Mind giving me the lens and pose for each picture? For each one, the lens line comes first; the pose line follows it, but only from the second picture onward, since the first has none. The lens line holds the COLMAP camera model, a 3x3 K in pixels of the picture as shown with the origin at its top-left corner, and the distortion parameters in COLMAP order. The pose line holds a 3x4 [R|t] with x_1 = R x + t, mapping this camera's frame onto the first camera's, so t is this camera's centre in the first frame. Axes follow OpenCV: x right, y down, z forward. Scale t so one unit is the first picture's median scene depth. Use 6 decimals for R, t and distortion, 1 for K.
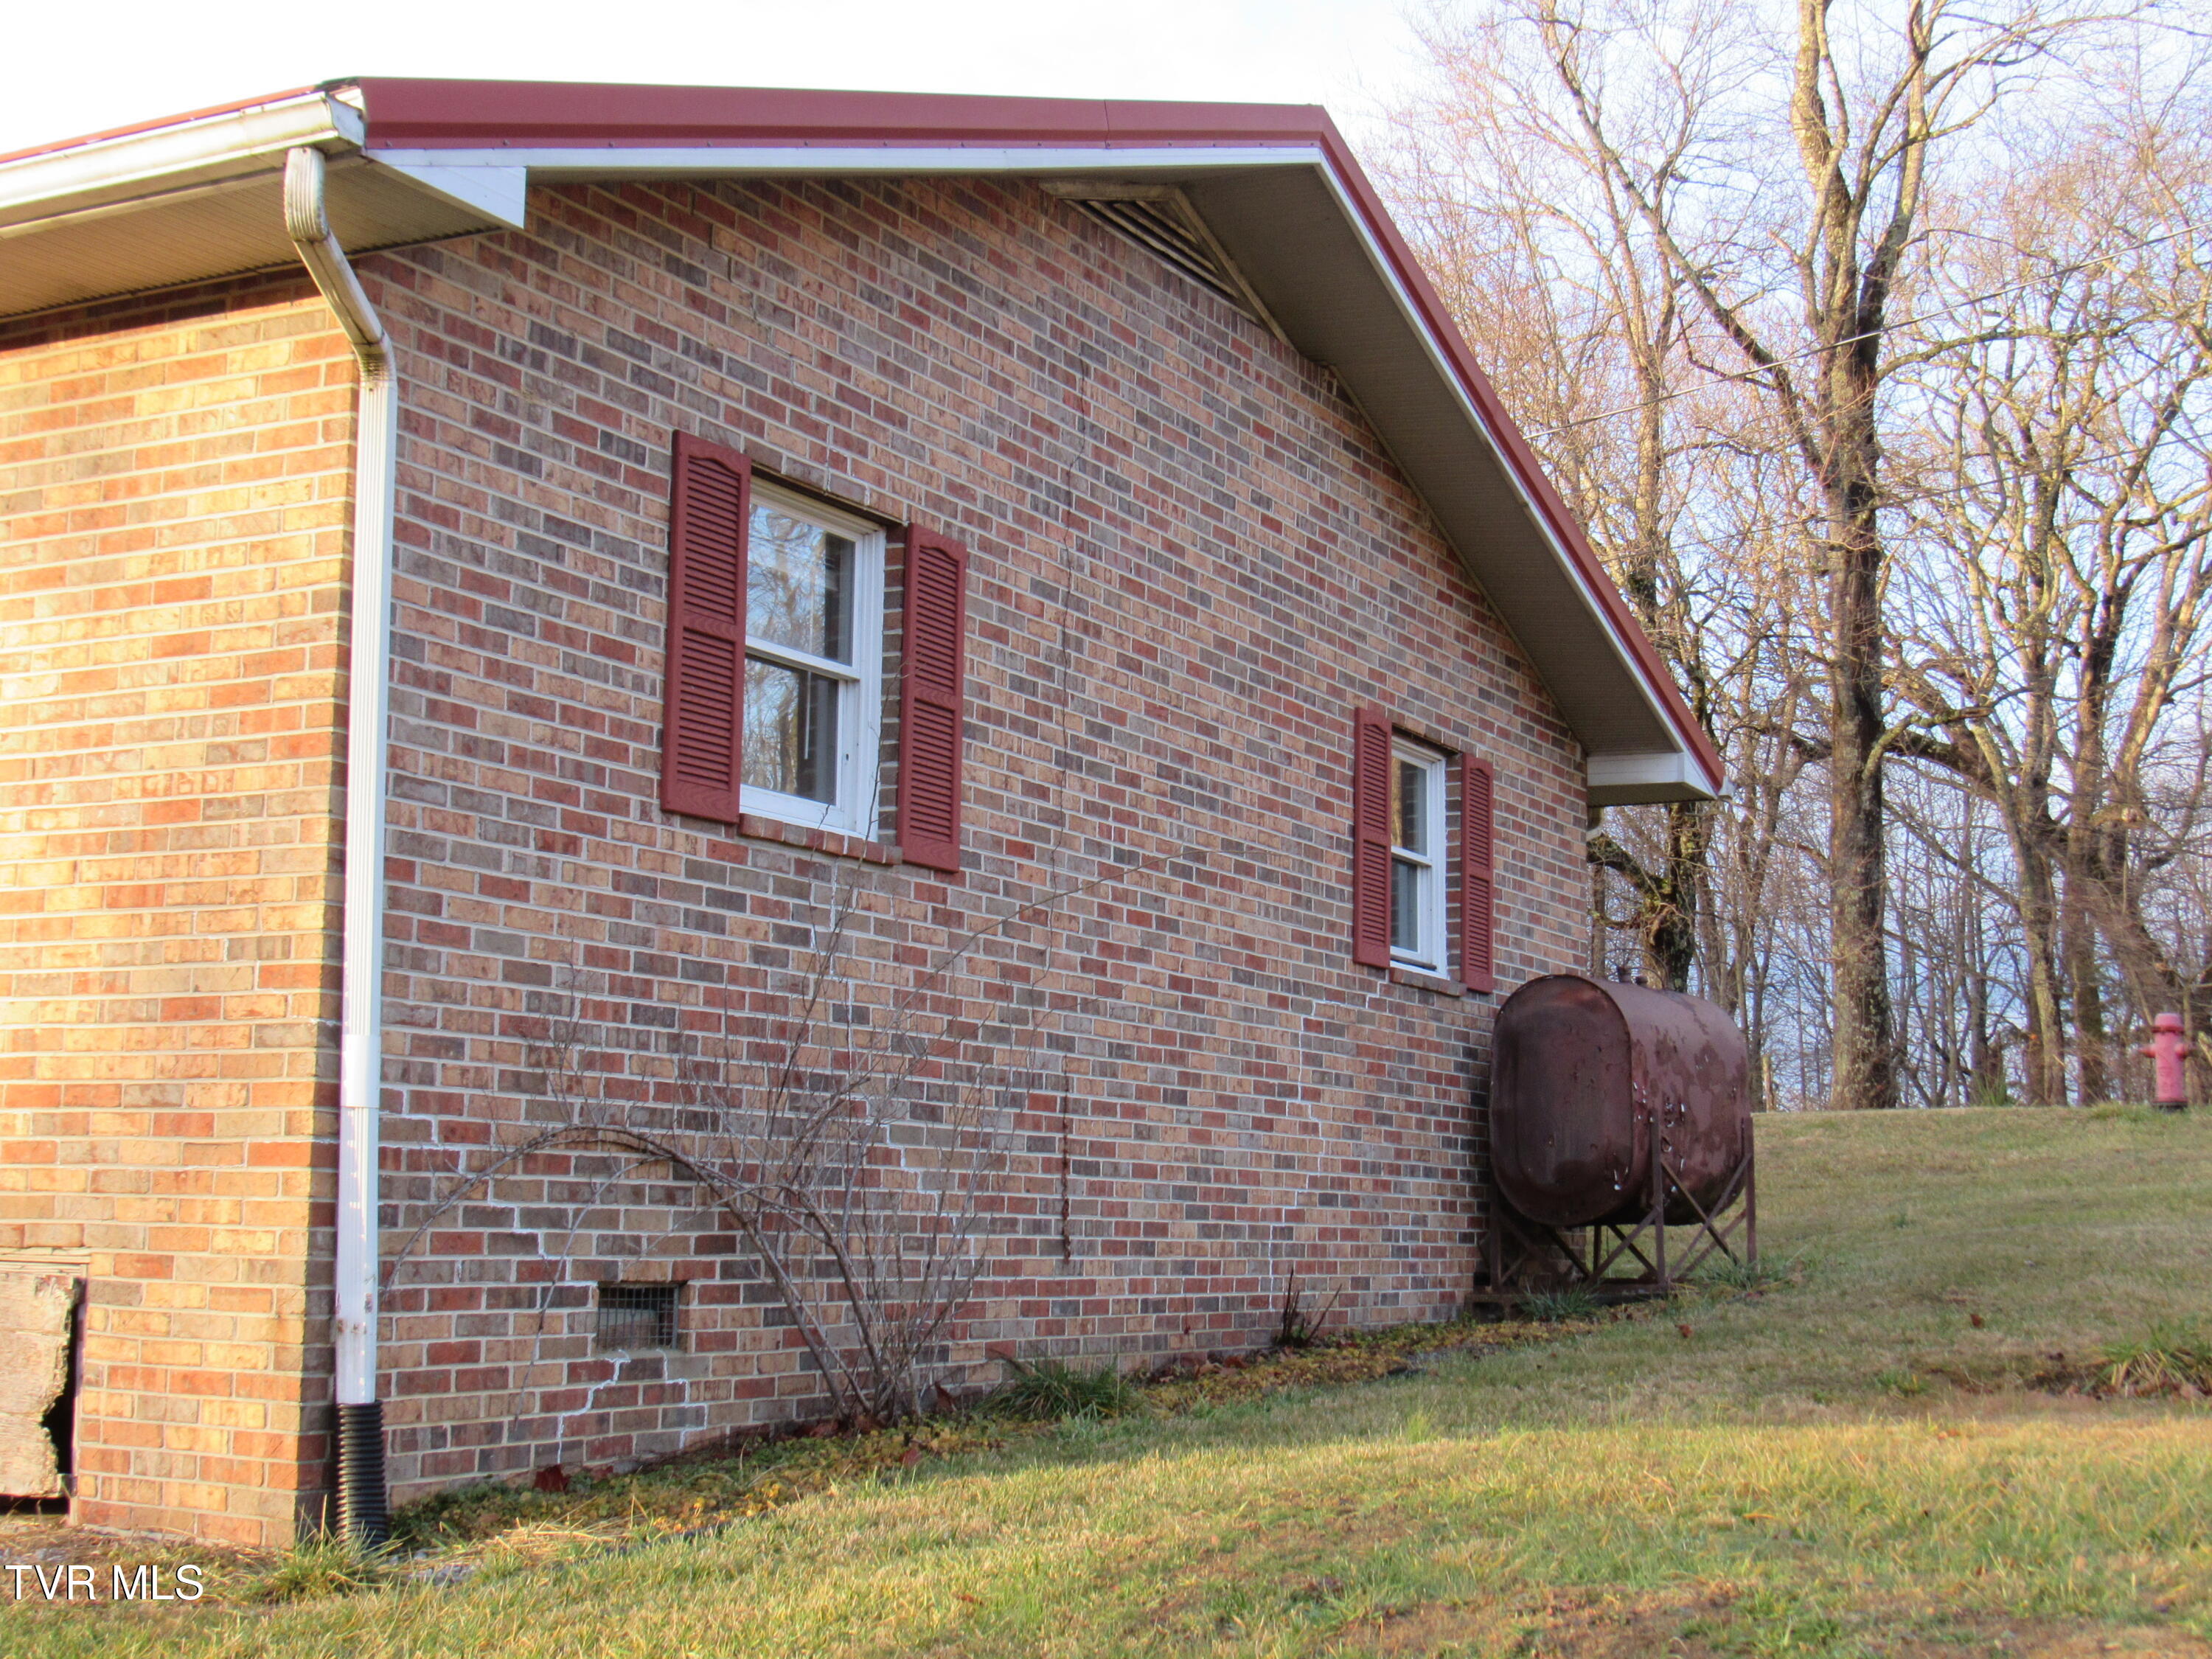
lens RADIAL K [[3004.0, 0, 1106.0], [0, 3004.0, 829.5], [0, 0, 1]] dist [-0.038602, -0.010596]
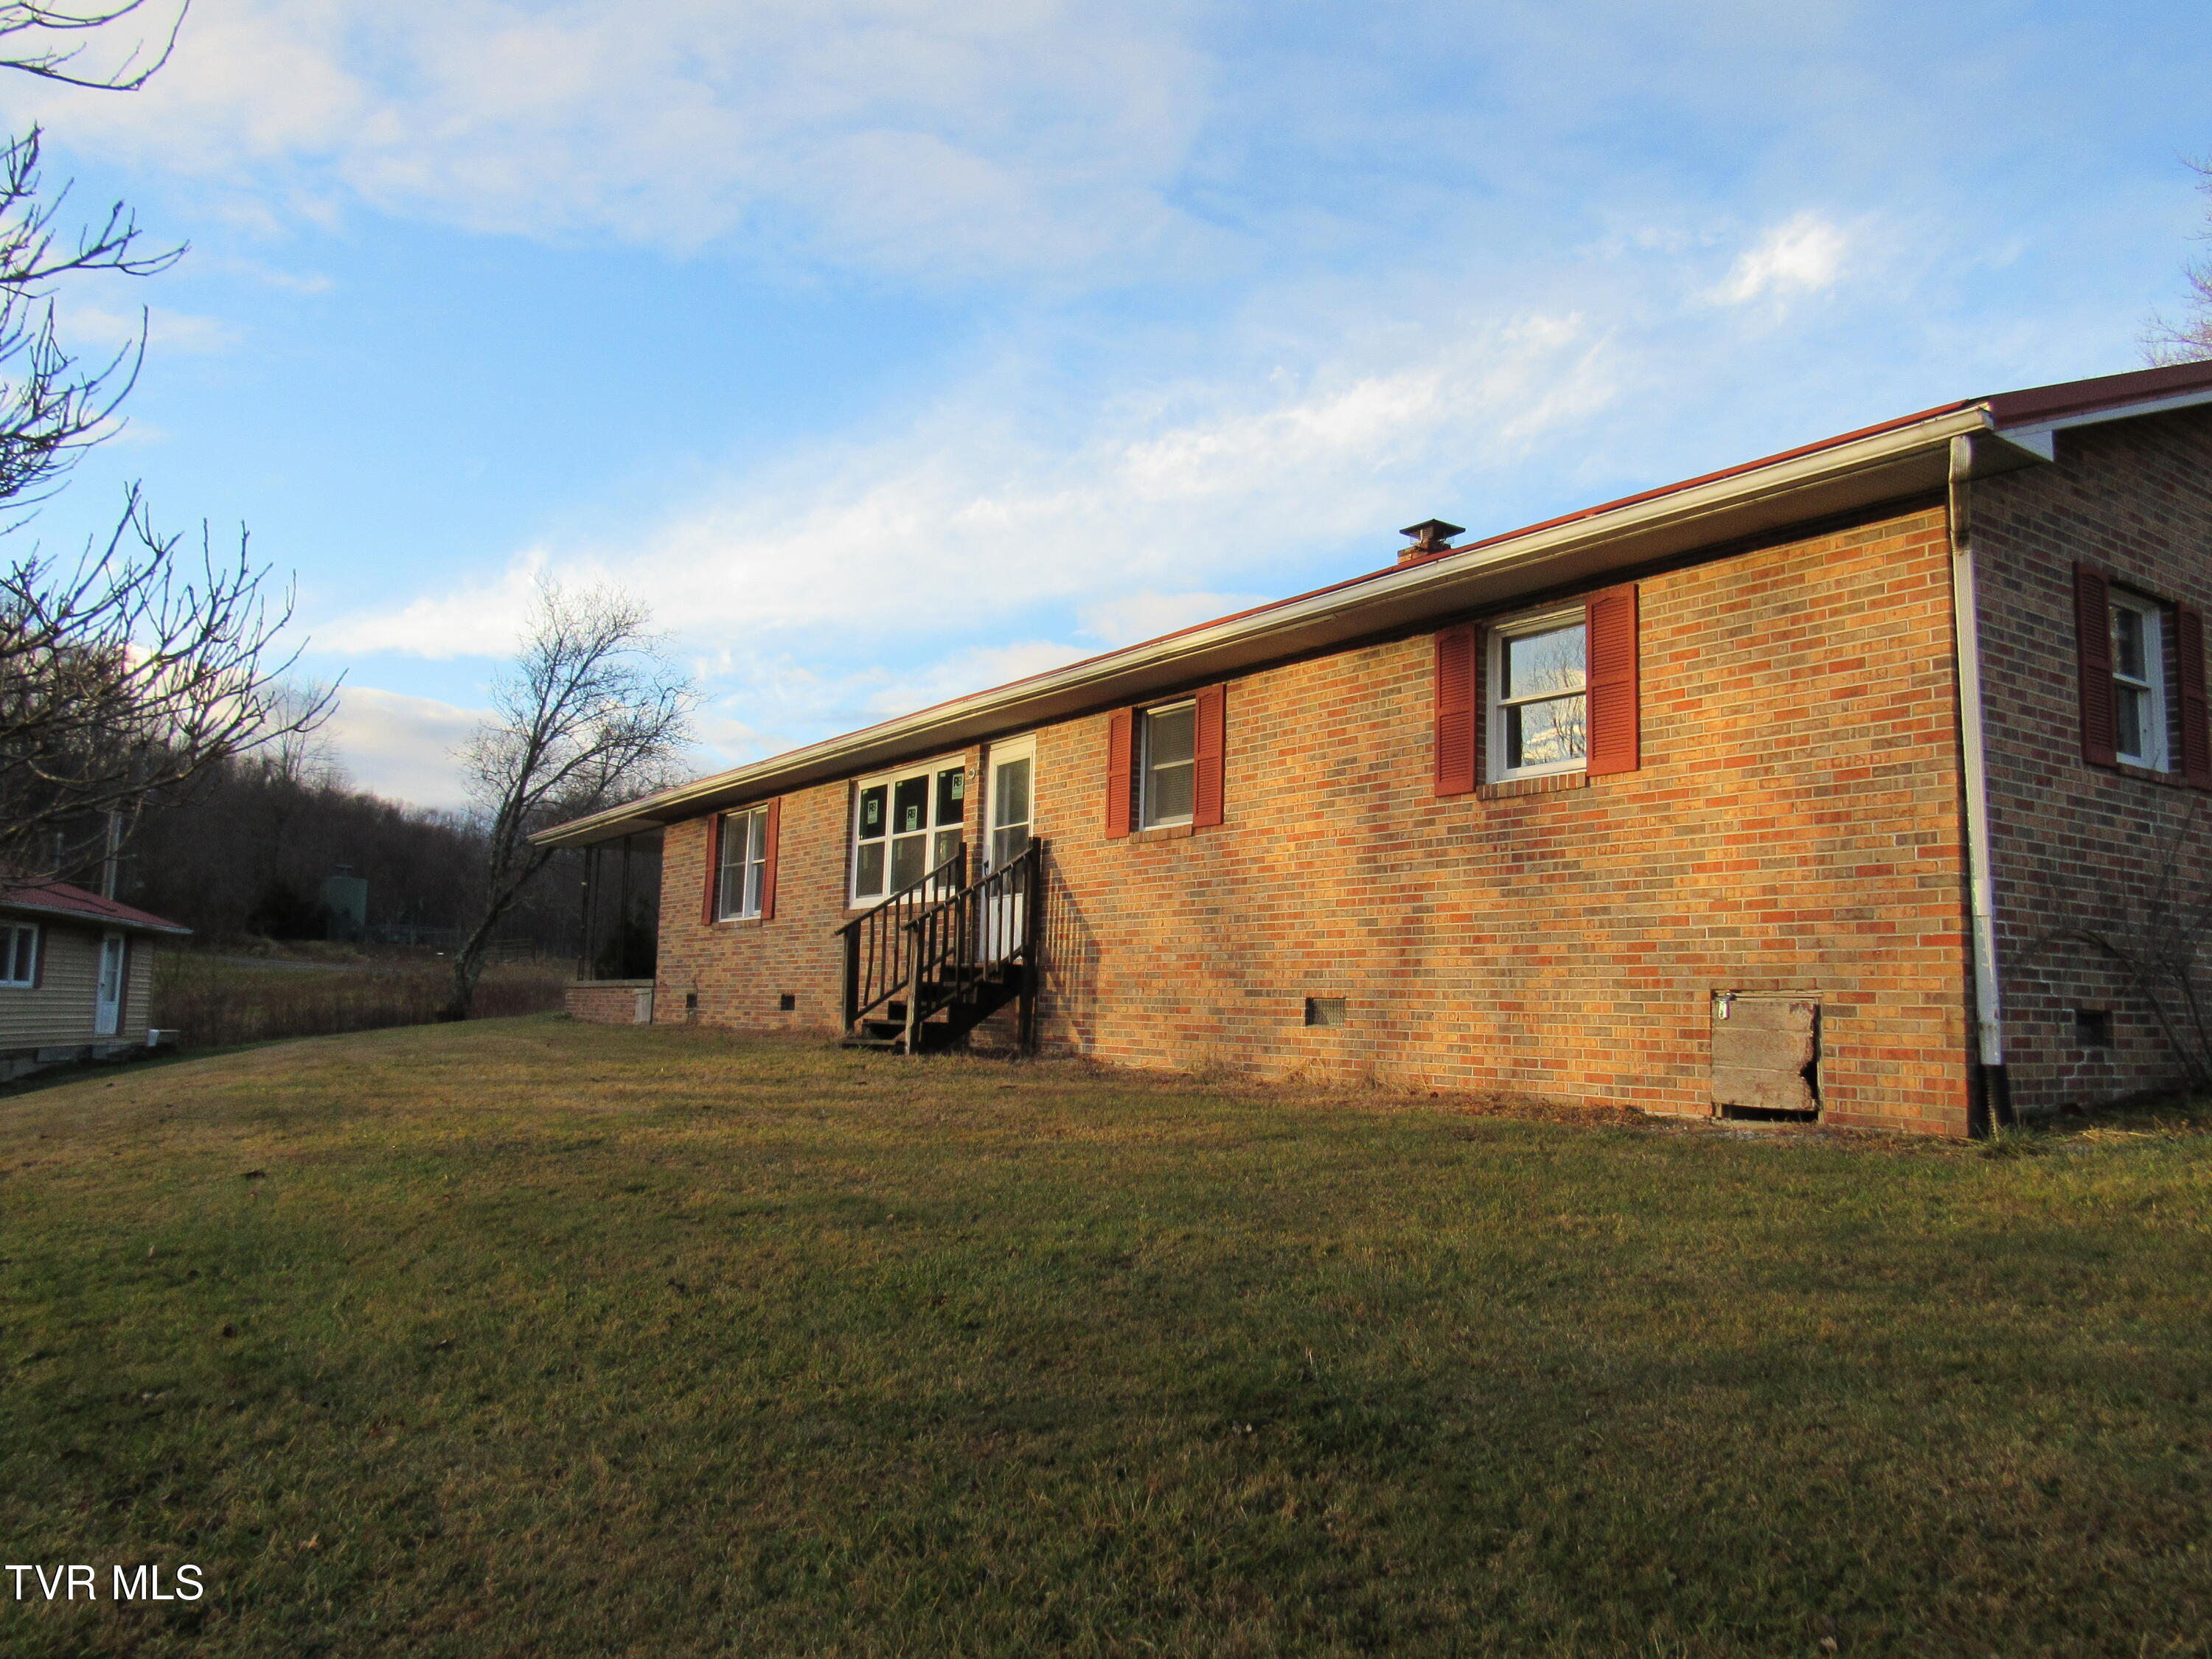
lens RADIAL K [[1586.7, 0, 1119.8], [0, 1586.7, 827.3], [0, 0, 1]] dist [-0.023625, -0.001398]
pose [[0.889604, -0.045976, -0.454413, -0.240231], [0.049442, 0.998768, -0.004259, 0.008755], [0.454049, -0.018678, 0.890781, -0.159496]]
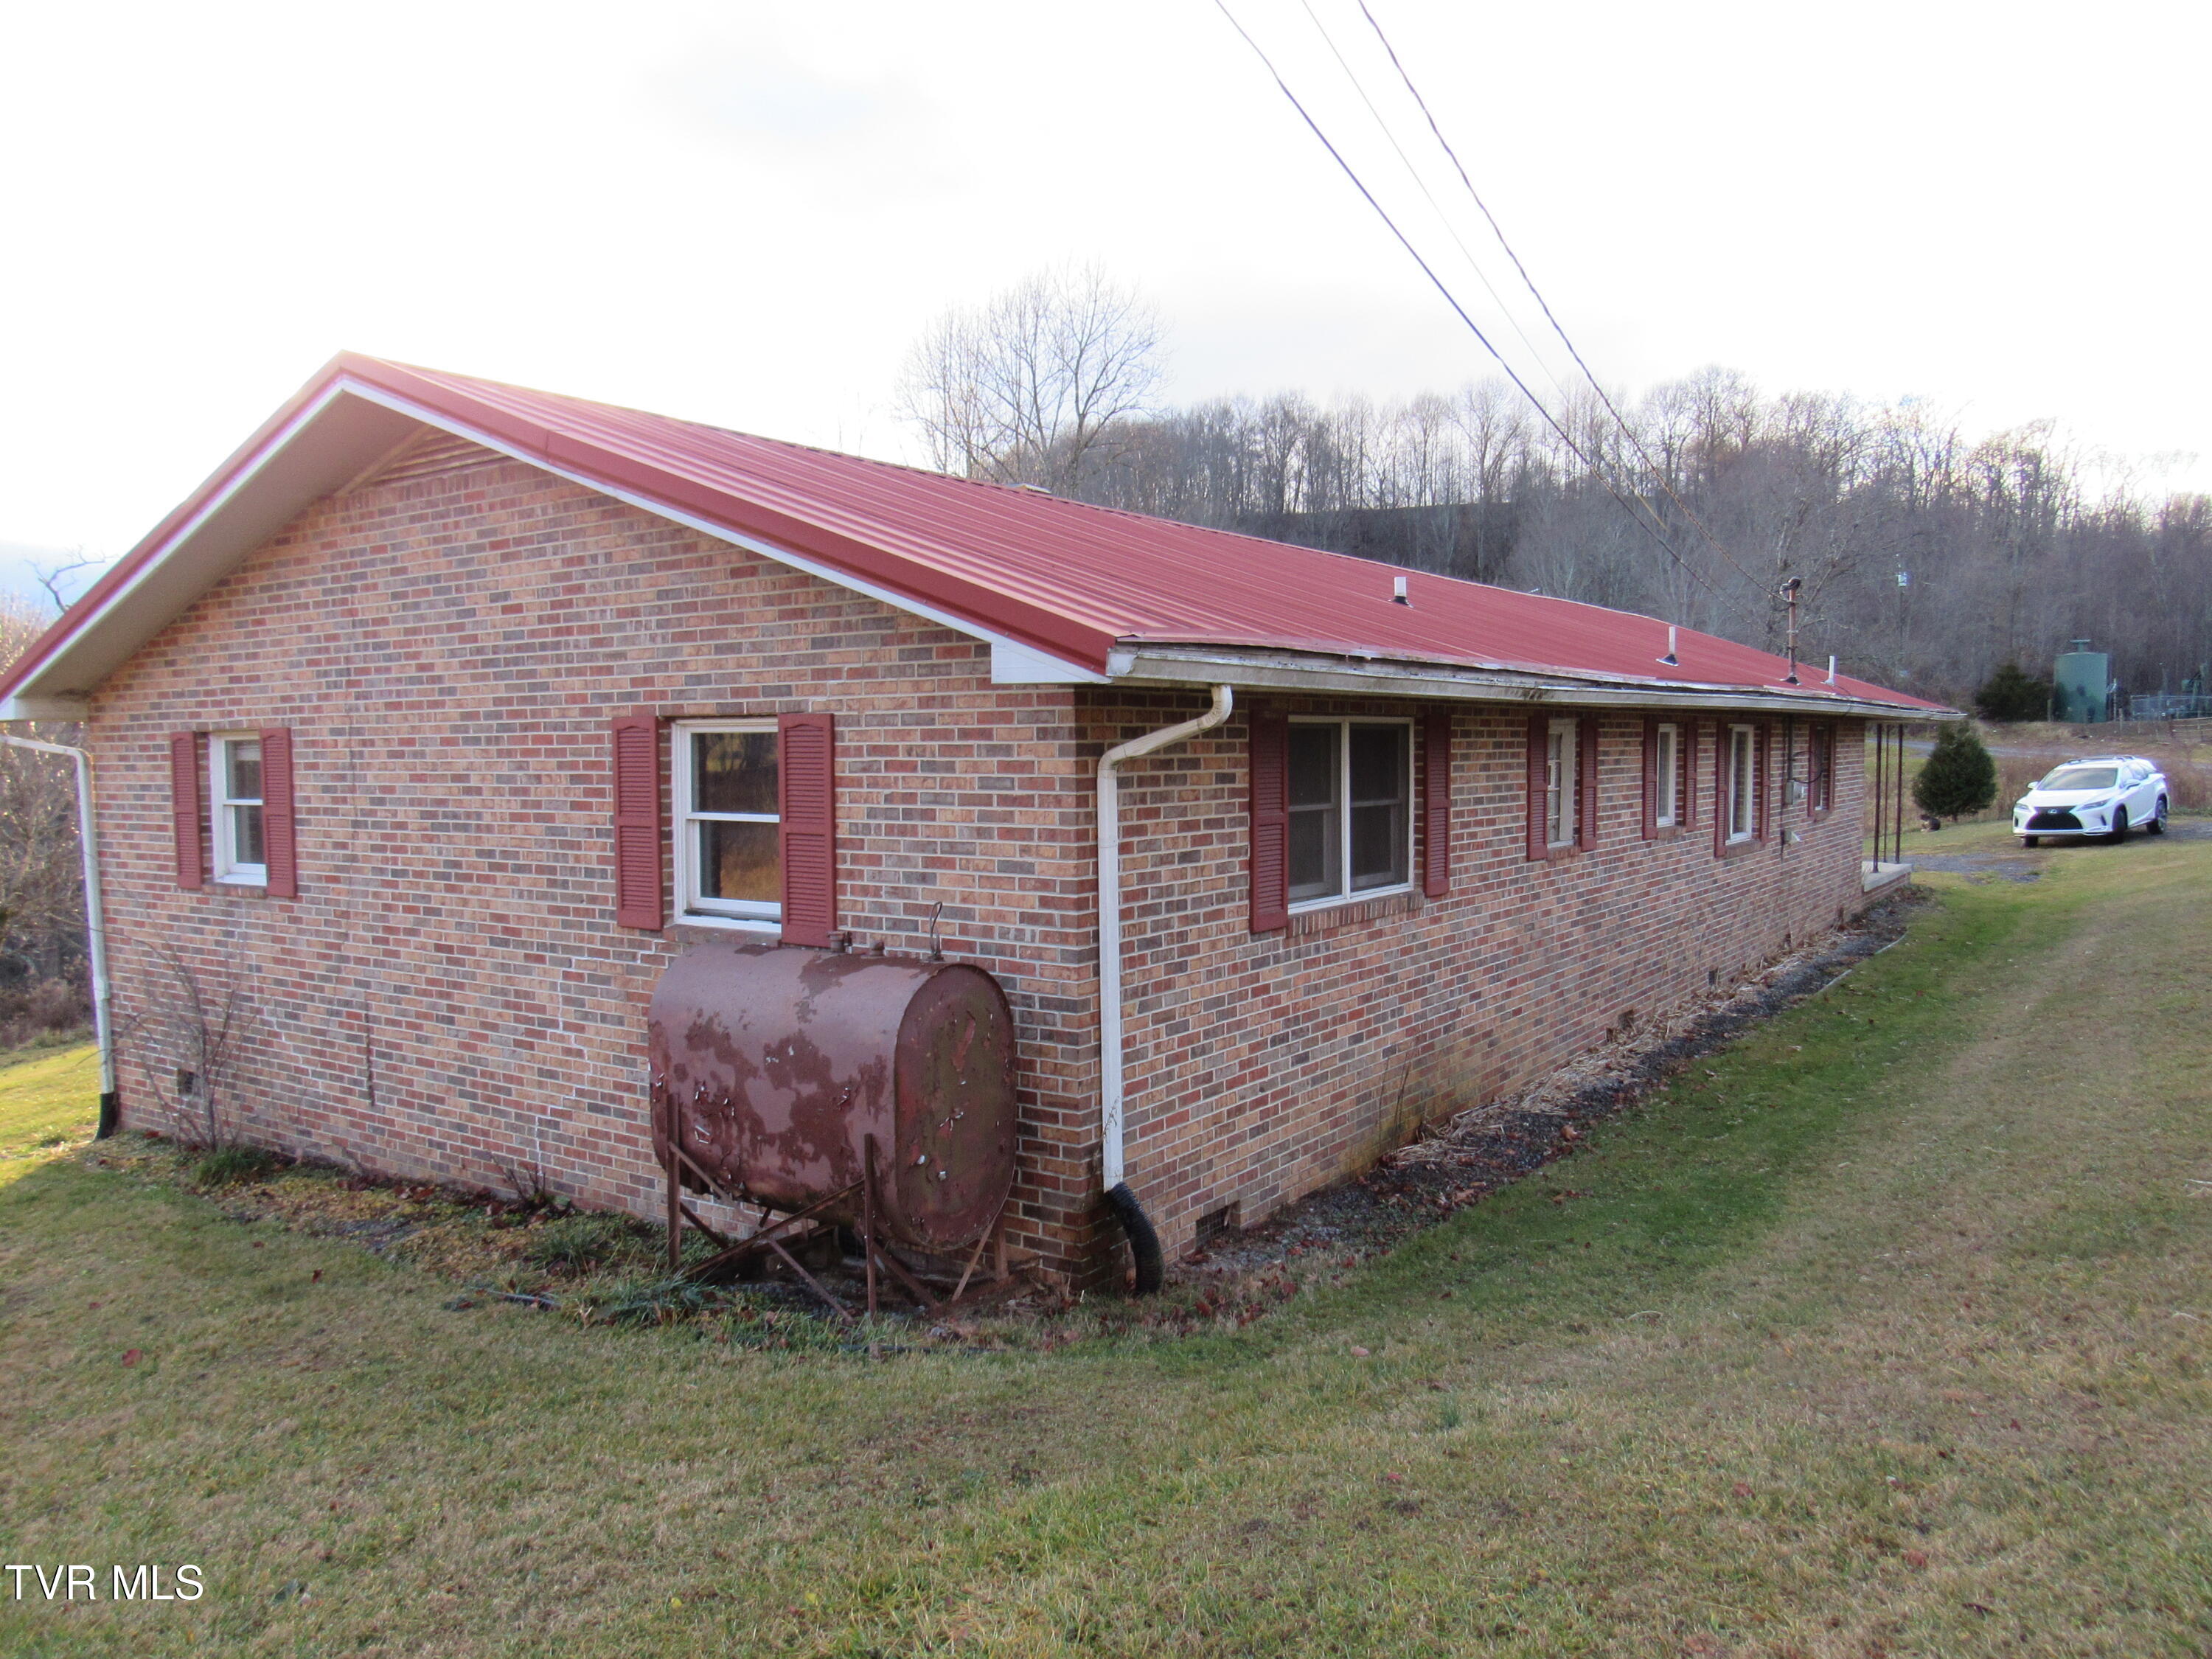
lens RADIAL K [[1586.7, 0, 1119.8], [0, 1586.7, 827.3], [0, 0, 1]] dist [-0.023625, -0.001398]
pose [[-0.117186, 0.039584, -0.992321, 1.065004], [0.145863, 0.989055, 0.022228, 0.029242], [0.982340, -0.142138, -0.121677, 1.941071]]
